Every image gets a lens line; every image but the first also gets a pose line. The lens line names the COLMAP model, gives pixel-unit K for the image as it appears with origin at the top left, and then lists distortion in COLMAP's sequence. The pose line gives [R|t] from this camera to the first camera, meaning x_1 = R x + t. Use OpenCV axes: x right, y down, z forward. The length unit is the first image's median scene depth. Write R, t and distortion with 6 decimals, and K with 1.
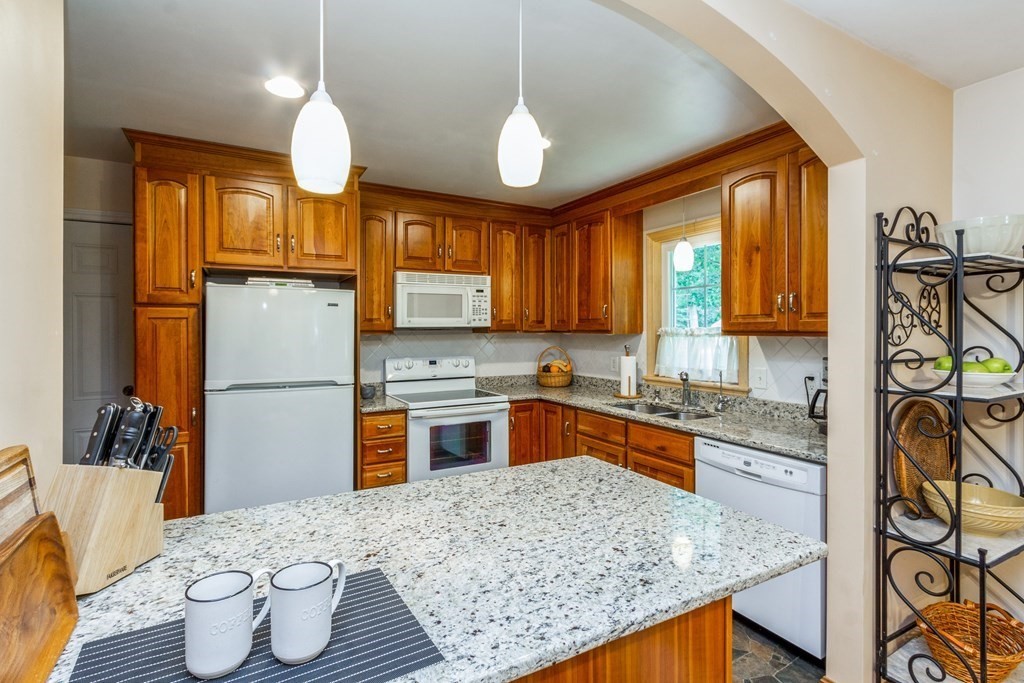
lens RADIAL K [[475.9, 0, 503.3], [0, 475.9, 324.3], [0, 0, 1]] dist [-0.018740, -0.000627]
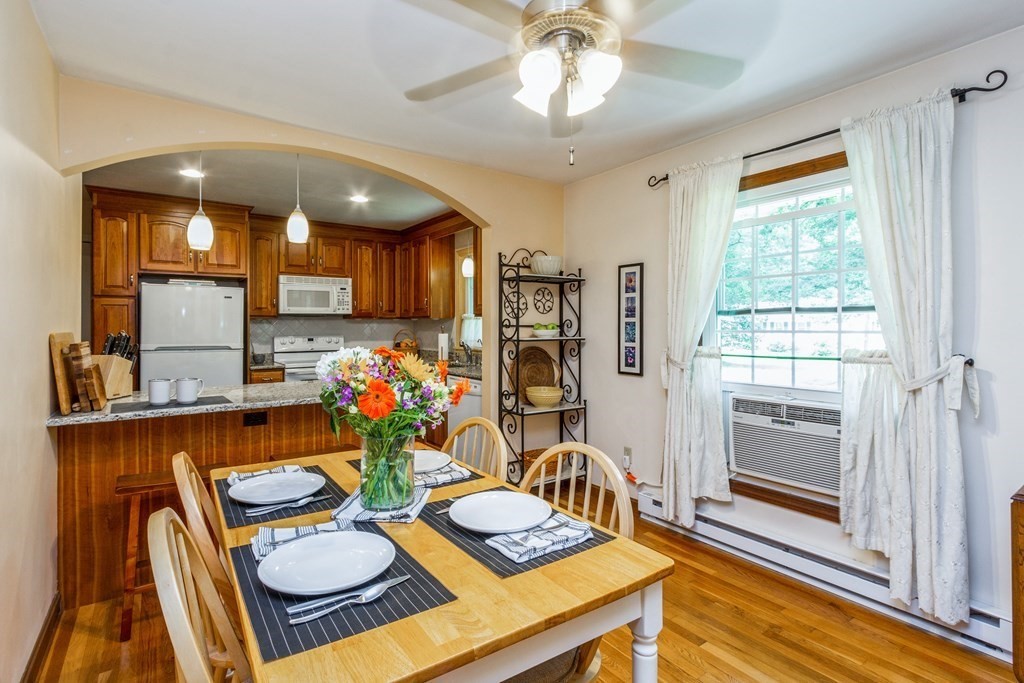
lens RADIAL K [[475.9, 0, 503.3], [0, 475.9, 324.3], [0, 0, 1]] dist [-0.018740, -0.000627]
pose [[0.992840, -0.000540, 0.119447, 0.288197], [-0.000092, 0.999986, 0.005289, 0.032108], [-0.119448, -0.005262, 0.992827, -0.530064]]
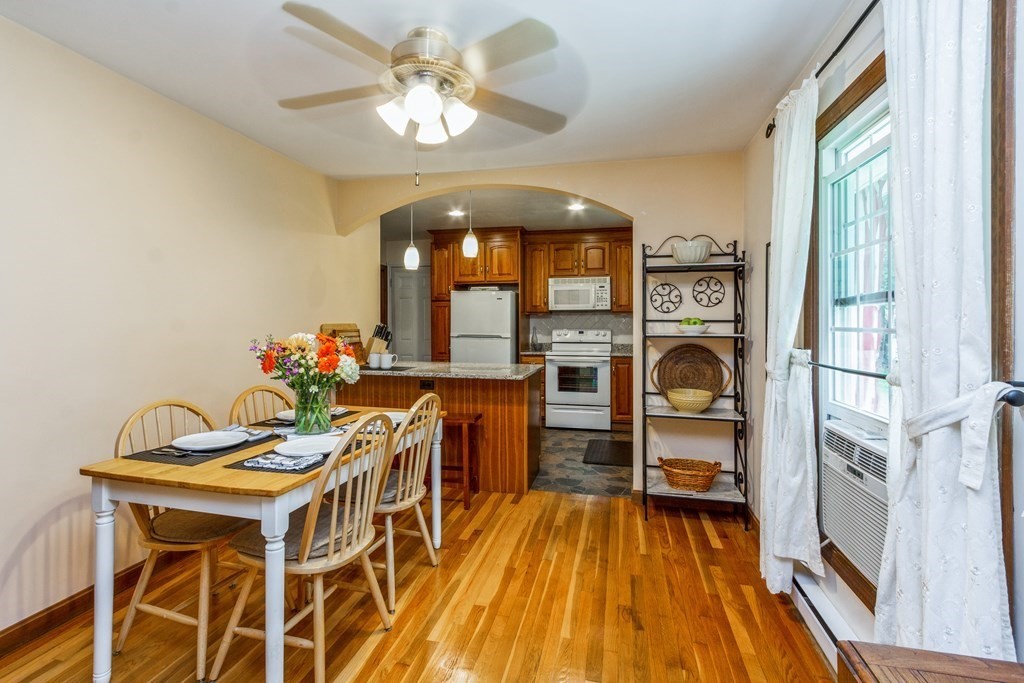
lens RADIAL K [[475.9, 0, 503.3], [0, 475.9, 324.3], [0, 0, 1]] dist [-0.018740, -0.000627]
pose [[0.741958, 0.006992, -0.670410, 0.852995], [0.003760, 0.999887, 0.014589, 0.033017], [0.670436, -0.013345, 0.741847, -0.430415]]
